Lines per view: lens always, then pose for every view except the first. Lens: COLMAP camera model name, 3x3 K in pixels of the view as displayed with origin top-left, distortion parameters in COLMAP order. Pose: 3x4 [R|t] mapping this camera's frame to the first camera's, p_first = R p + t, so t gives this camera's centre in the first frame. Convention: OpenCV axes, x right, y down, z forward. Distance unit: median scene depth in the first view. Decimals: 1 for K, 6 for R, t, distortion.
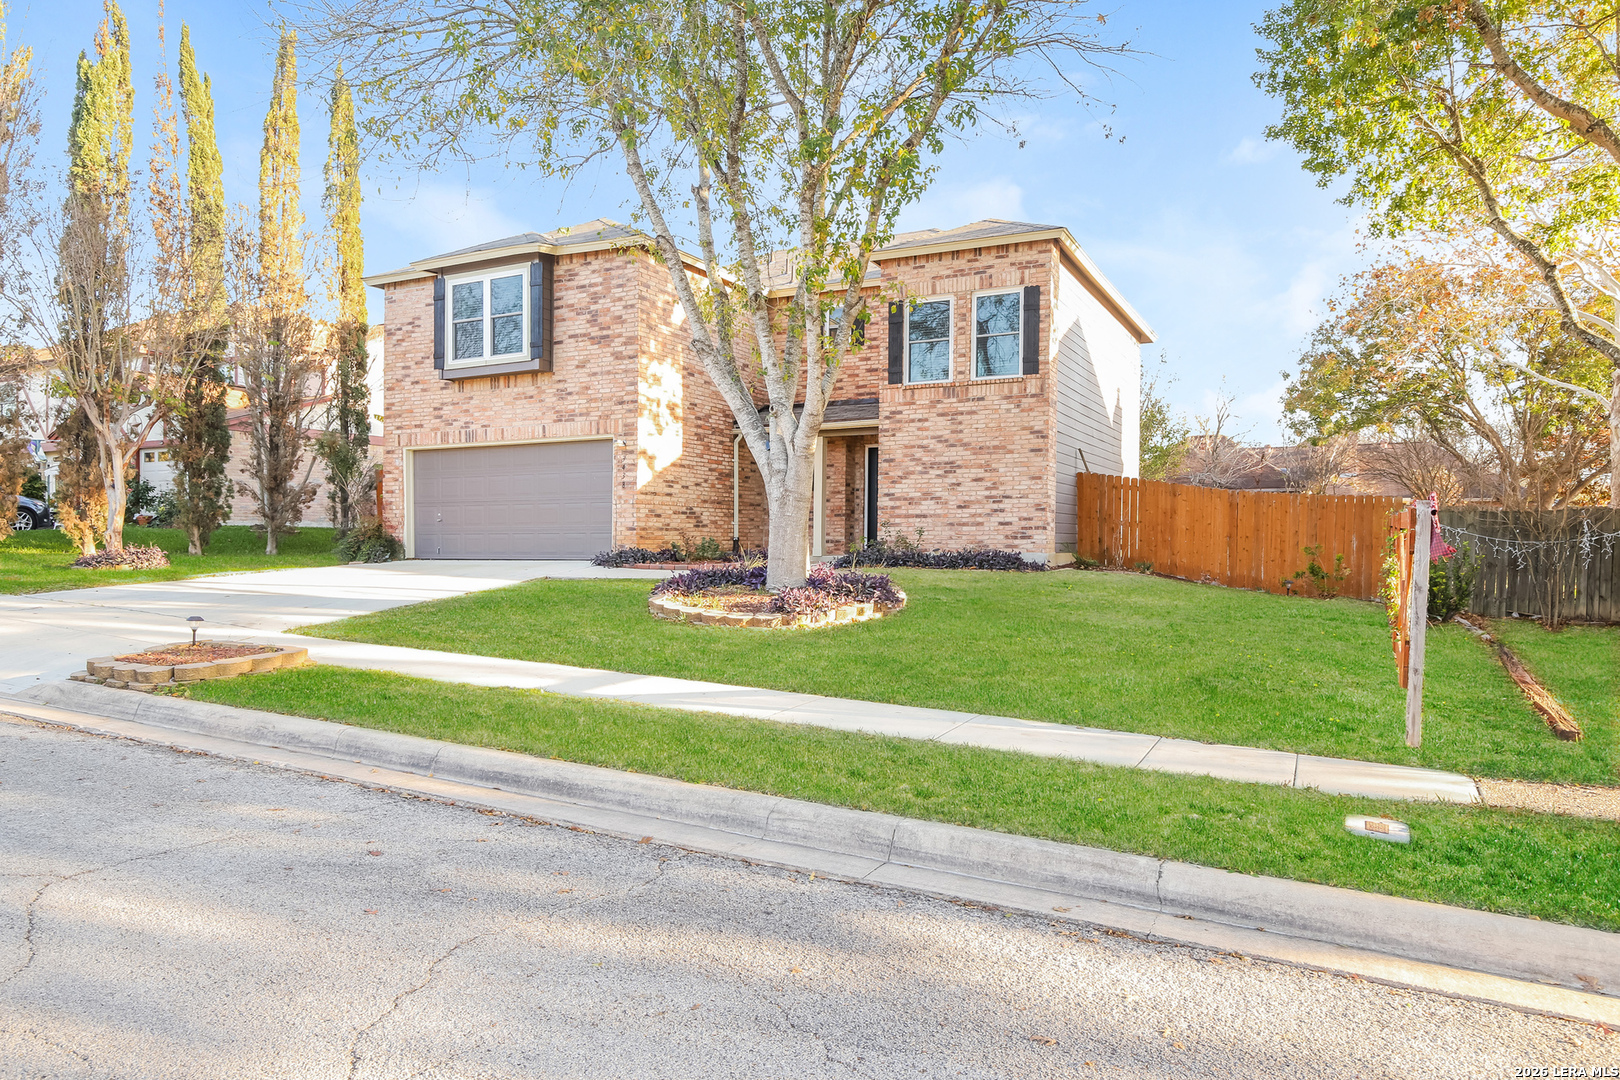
lens RADIAL K [[1025.9, 0, 806.3], [0, 1025.9, 548.1], [0, 0, 1]] dist [-0.010615, 0.000325]
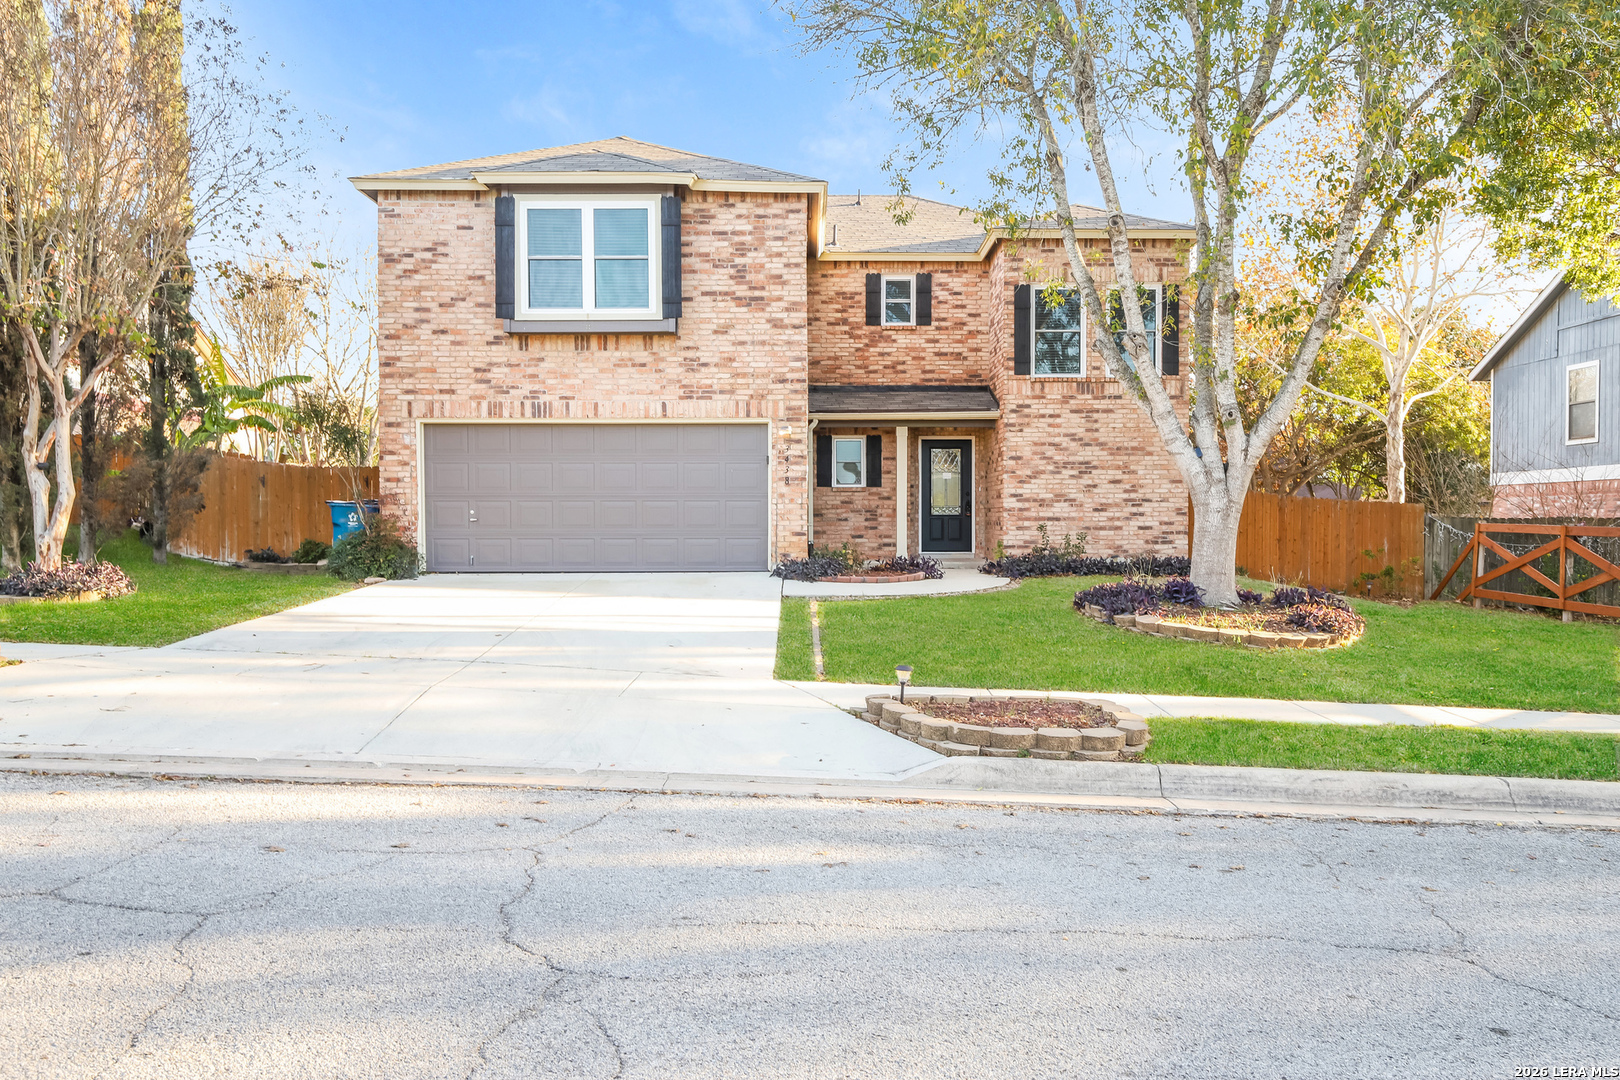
lens RADIAL K [[1213.0, 0, 809.8], [0, 1213.0, 531.6], [0, 0, 1]] dist [0.011141, -0.002096]
pose [[0.895202, -0.000248, 0.445662, -0.589765], [0.001453, 0.999996, -0.002362, -0.017905], [-0.445659, 0.002762, 0.895198, 0.115350]]
